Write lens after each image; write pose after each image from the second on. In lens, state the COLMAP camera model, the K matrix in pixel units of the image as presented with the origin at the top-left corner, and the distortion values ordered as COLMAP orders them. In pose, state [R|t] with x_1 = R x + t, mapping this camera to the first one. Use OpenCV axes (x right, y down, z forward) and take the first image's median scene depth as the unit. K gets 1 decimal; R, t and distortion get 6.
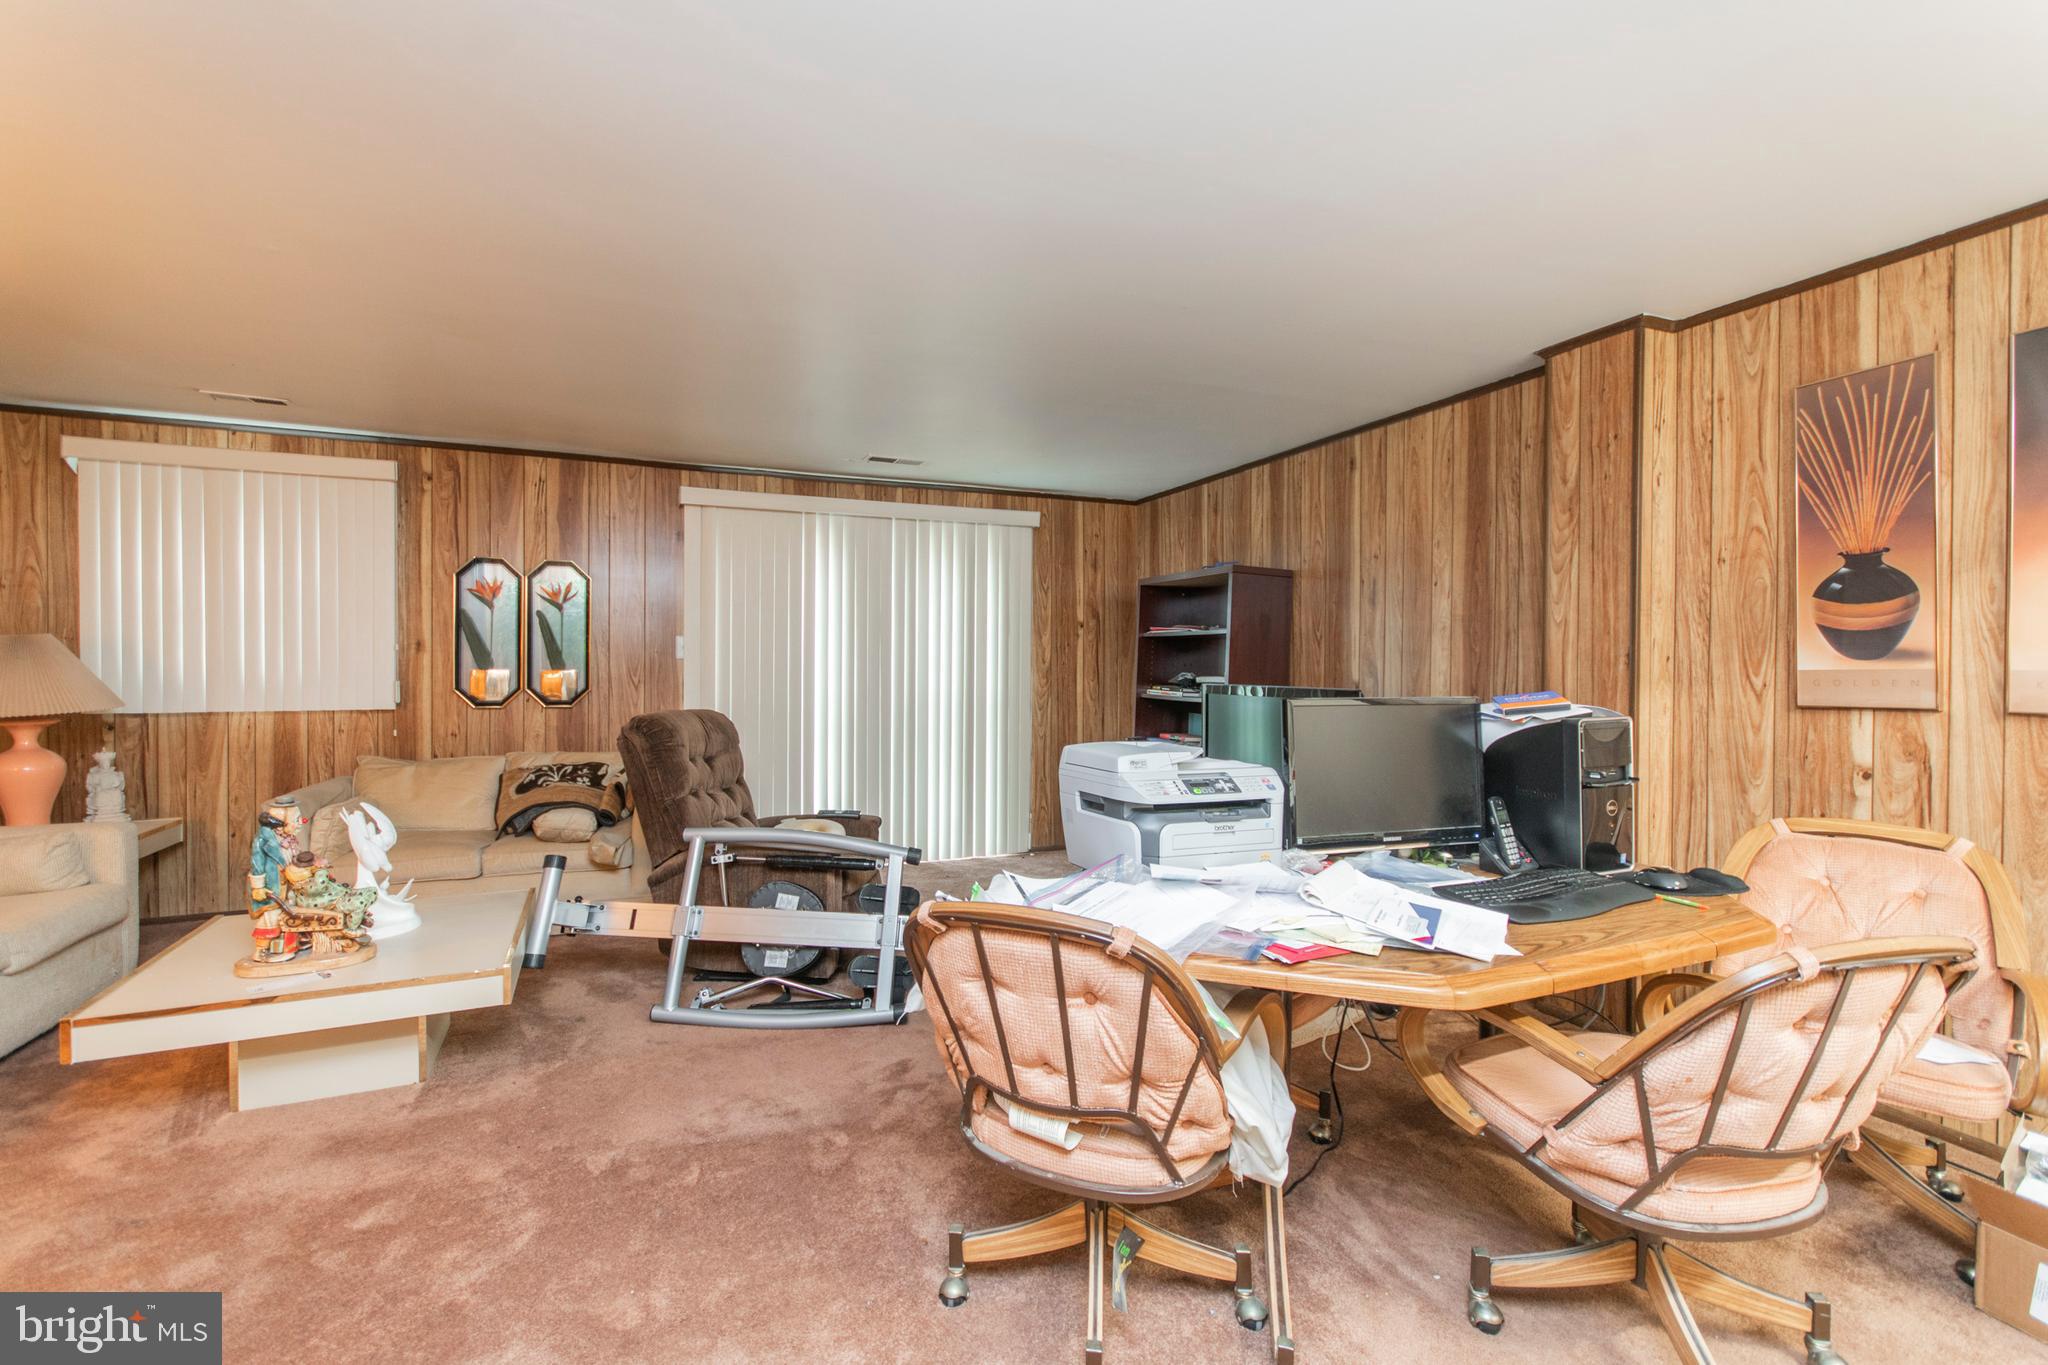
lens RADIAL K [[914.7, 0, 1024.0], [0, 914.7, 682.5], [0, 0, 1]] dist [0.001935, -0.003954]
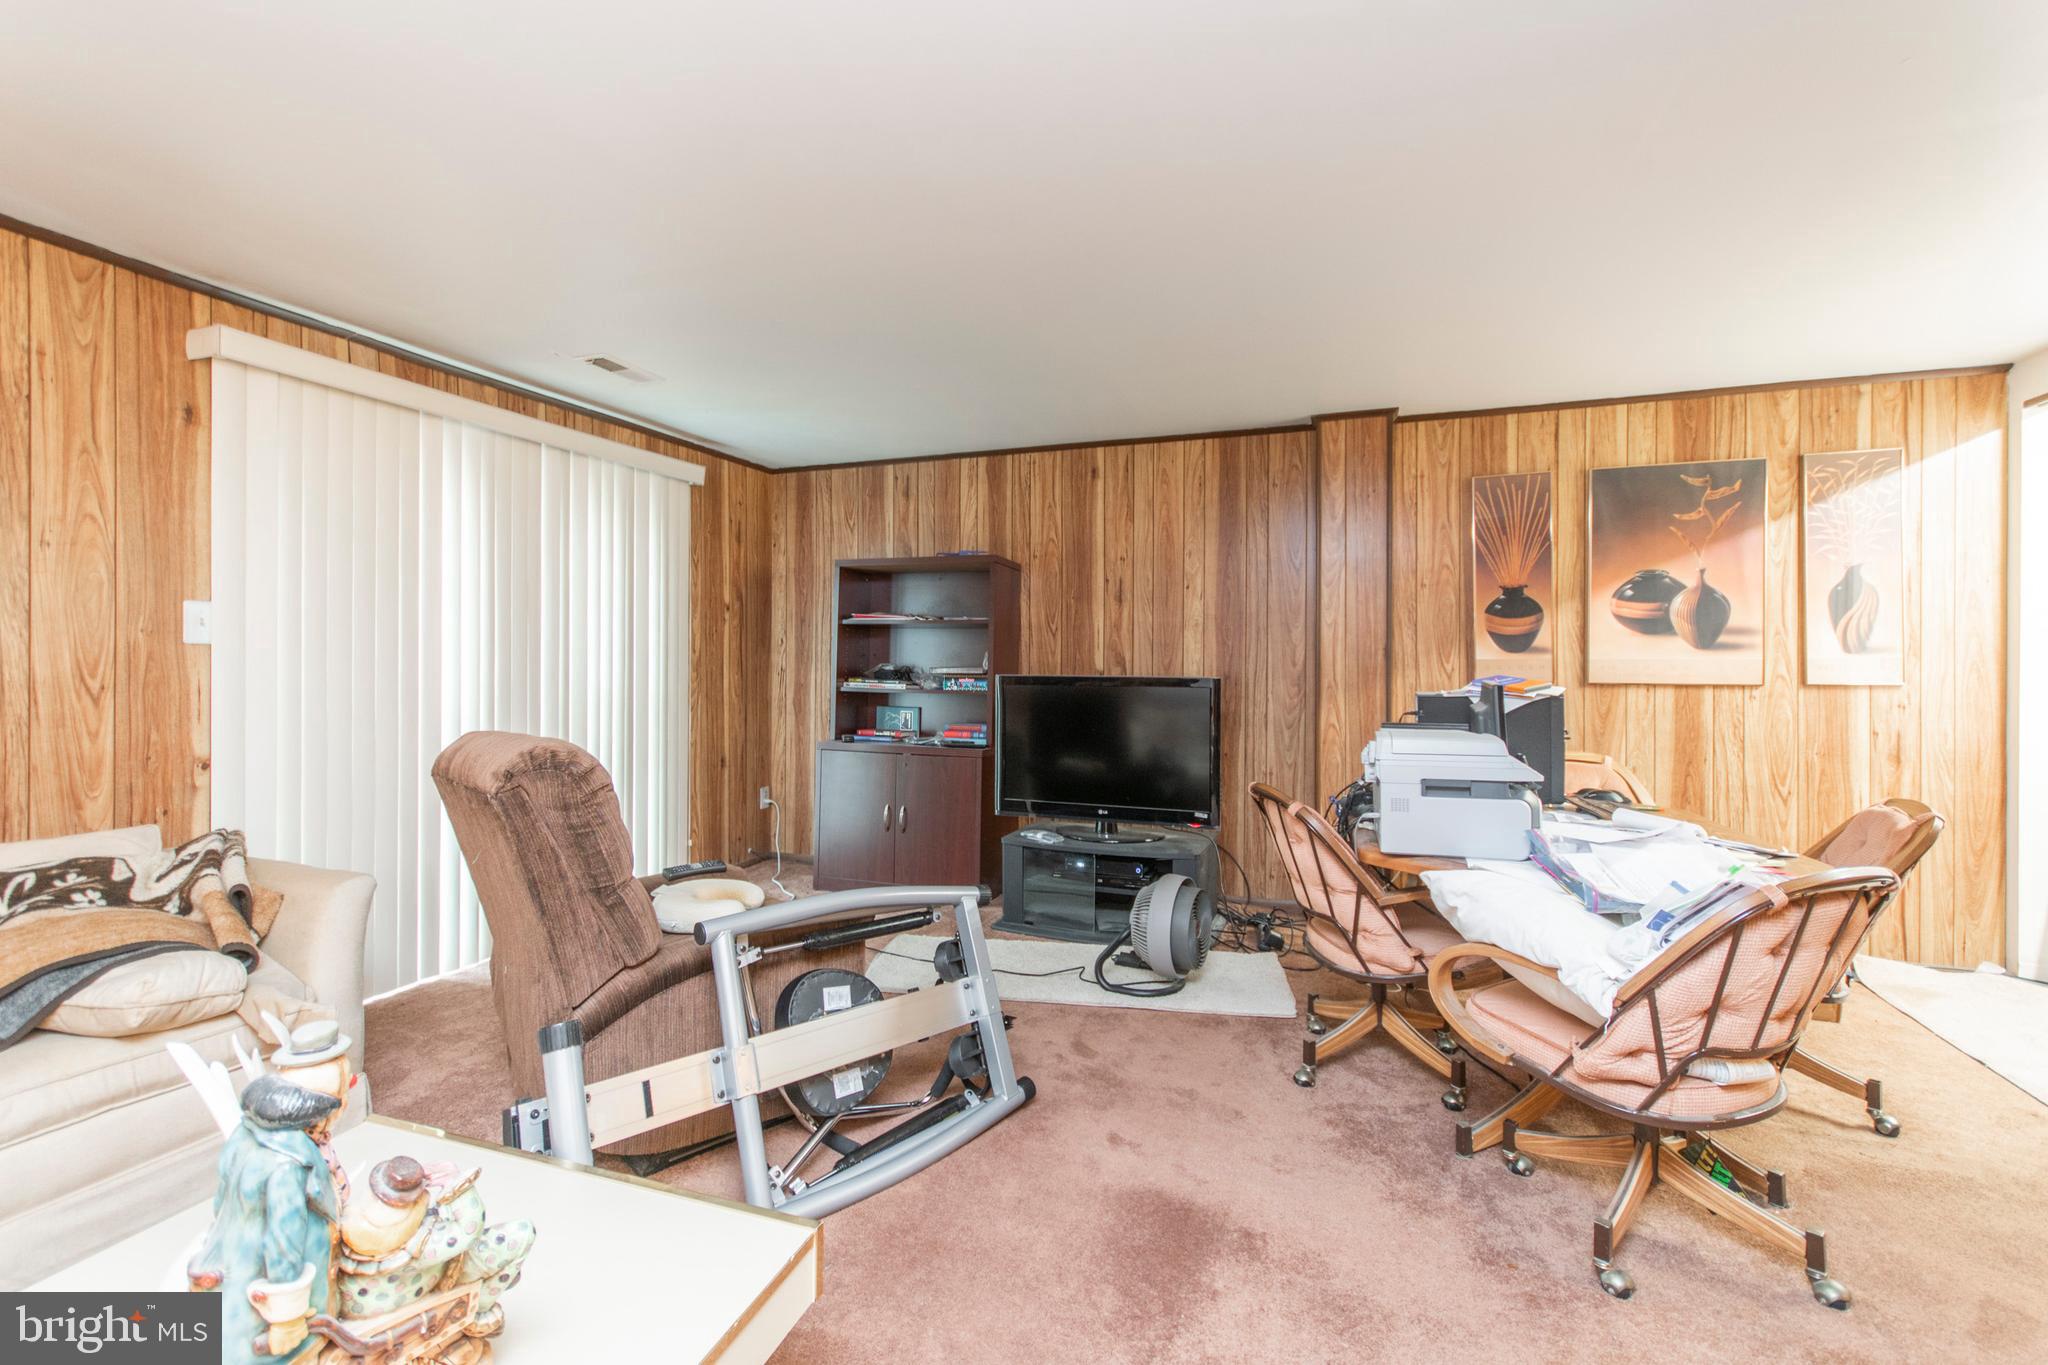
lens RADIAL K [[892.9, 0, 1097.5], [0, 892.9, 664.7], [0, 0, 1]] dist [0.001666, 0.000406]
pose [[0.676314, -0.007423, 0.736576, -0.496830], [0.012692, 0.999918, -0.001577, -0.007407], [-0.736504, 0.010415, 0.676353, 0.314125]]
